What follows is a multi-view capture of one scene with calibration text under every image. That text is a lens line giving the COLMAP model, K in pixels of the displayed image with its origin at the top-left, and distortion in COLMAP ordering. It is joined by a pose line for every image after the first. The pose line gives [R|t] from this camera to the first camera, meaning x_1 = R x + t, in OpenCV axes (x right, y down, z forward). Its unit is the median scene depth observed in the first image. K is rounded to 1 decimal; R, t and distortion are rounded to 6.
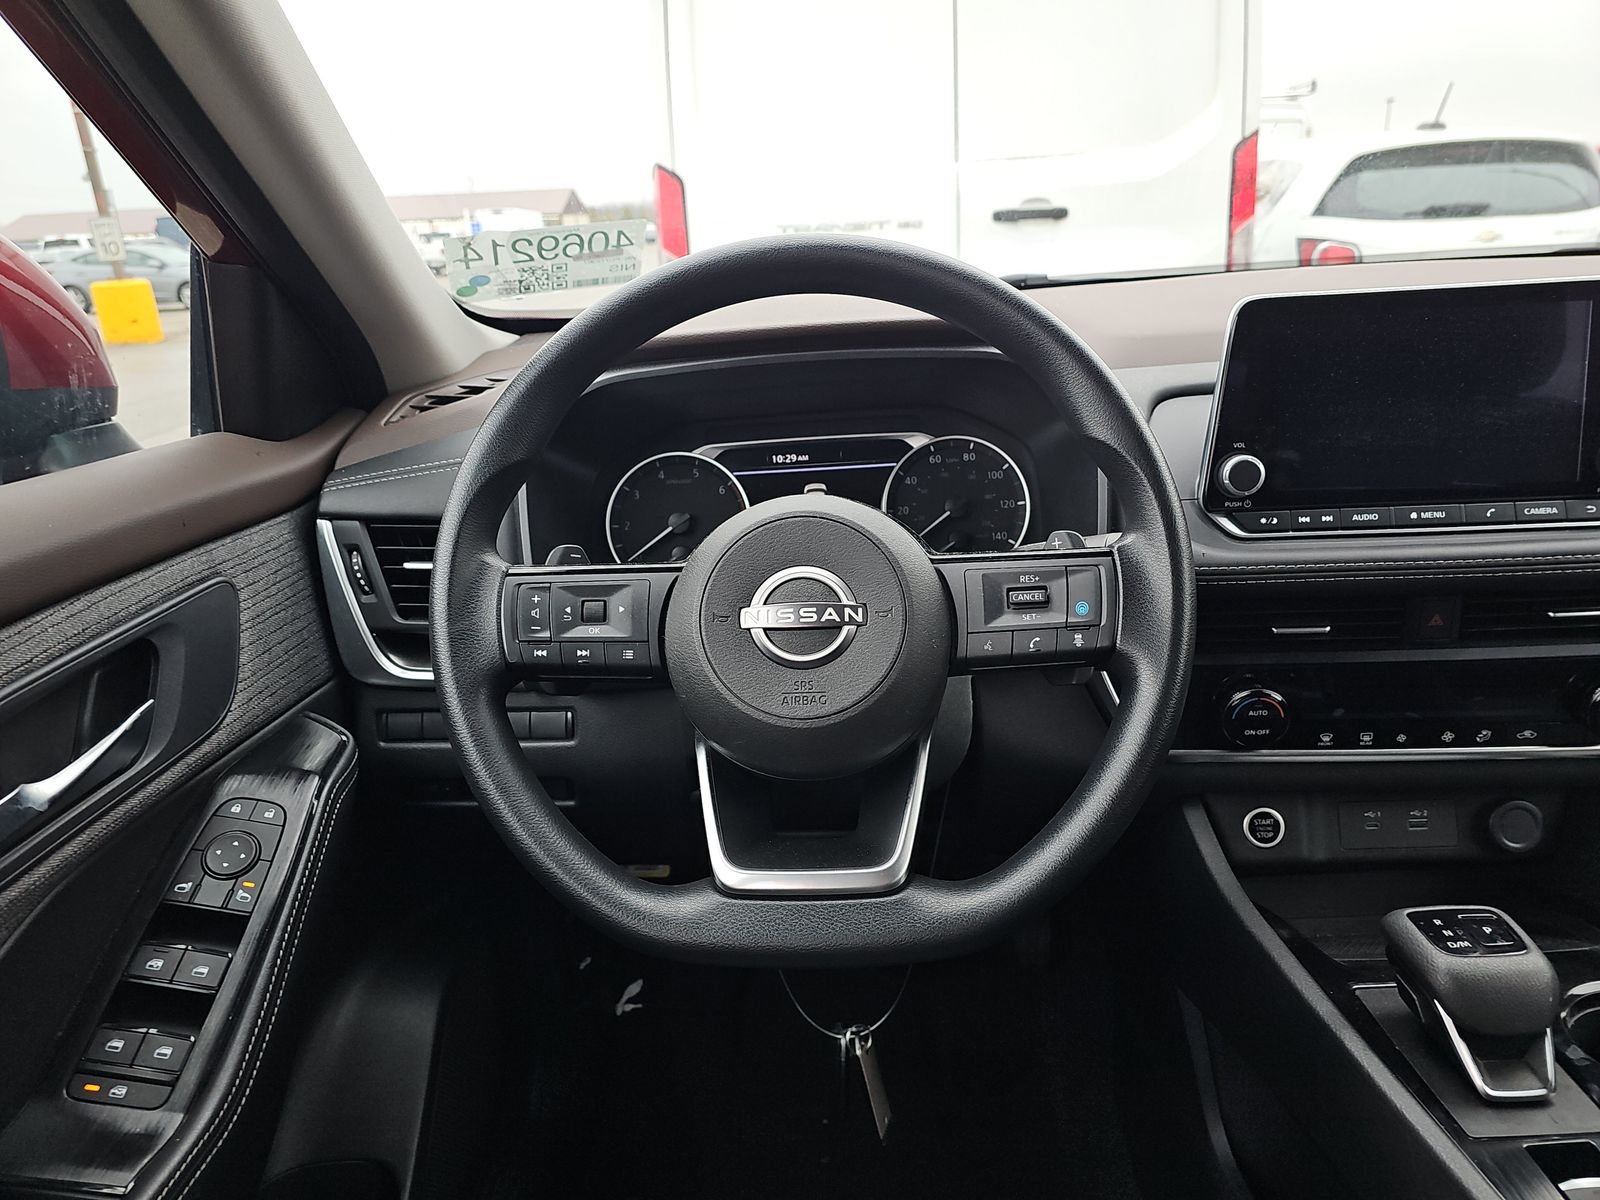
lens RADIAL K [[1049.7, 0, 804.3], [0, 1049.7, 581.7], [0, 0, 1]] dist [0.113851, -0.158063]
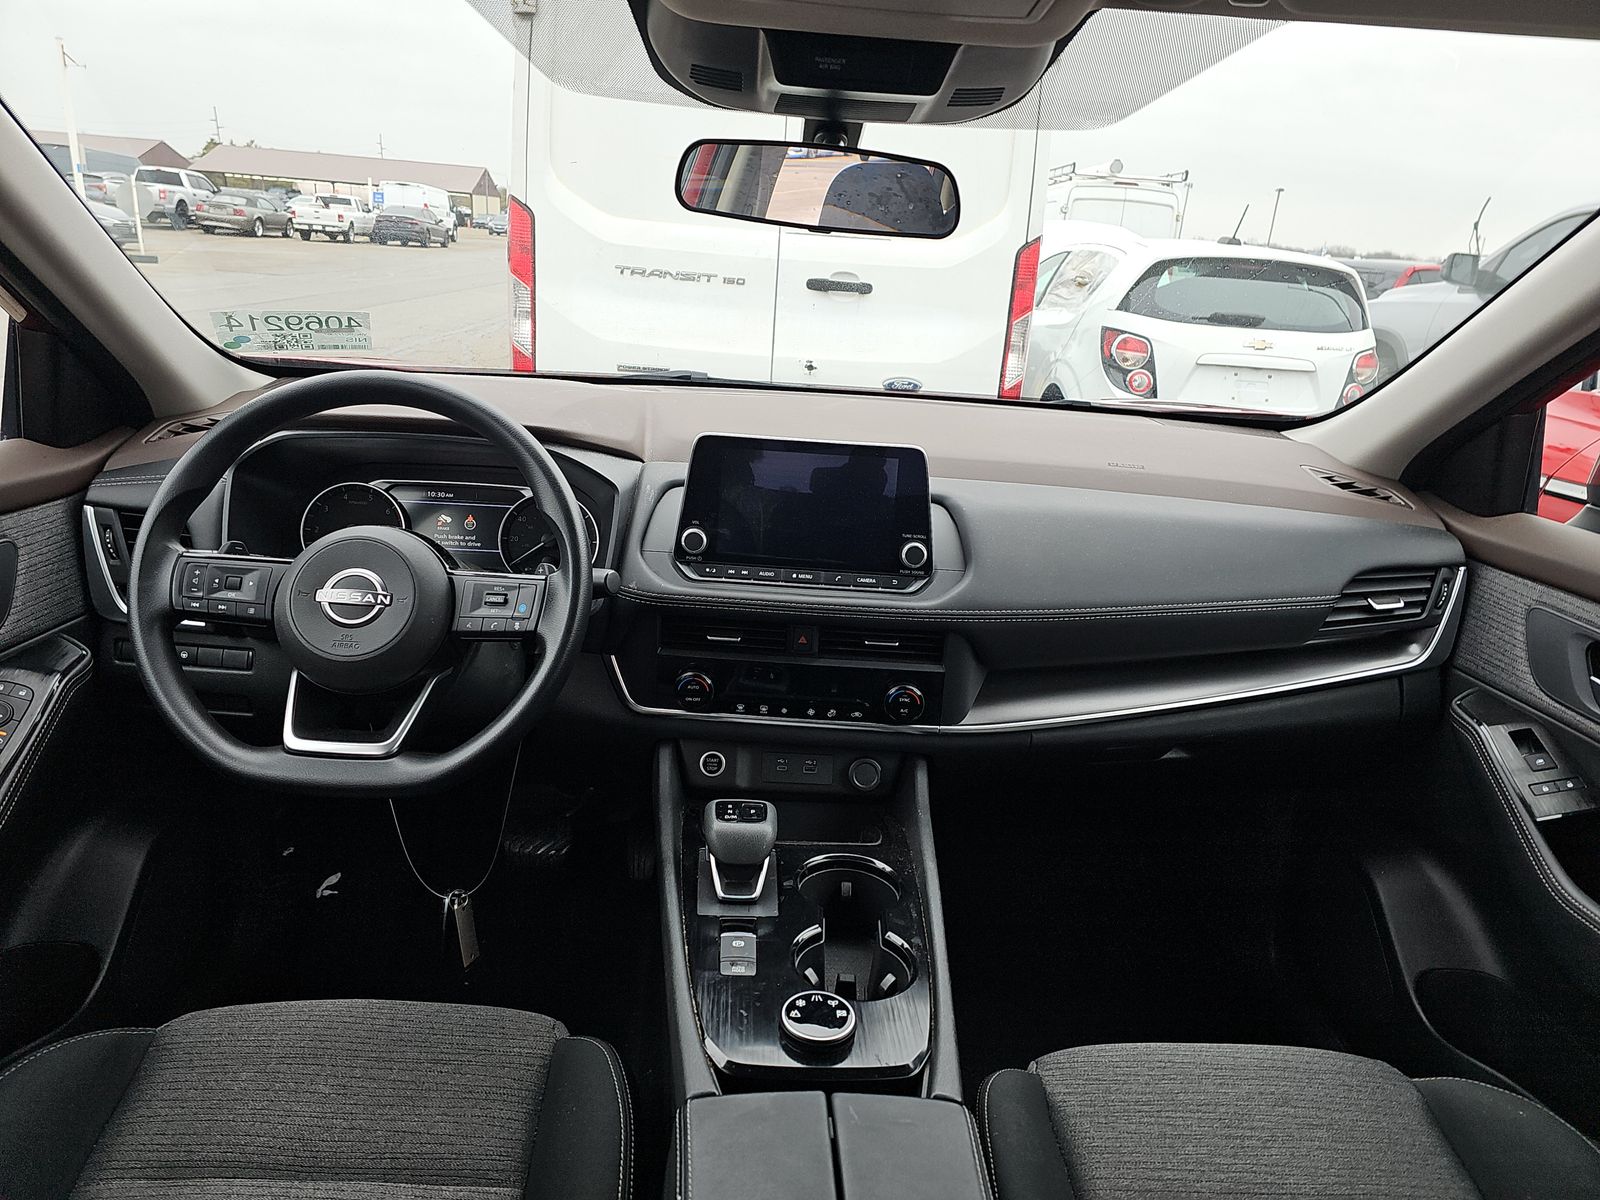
lens RADIAL K [[1054.6, 0, 805.4], [0, 1054.6, 596.3], [0, 0, 1]] dist [0.059790, -0.059603]
pose [[0.989748, 0.096384, 0.105401, 0.411270], [-0.096609, 0.995318, -0.002980, -0.026547], [-0.105195, -0.007233, 0.994425, -0.611543]]
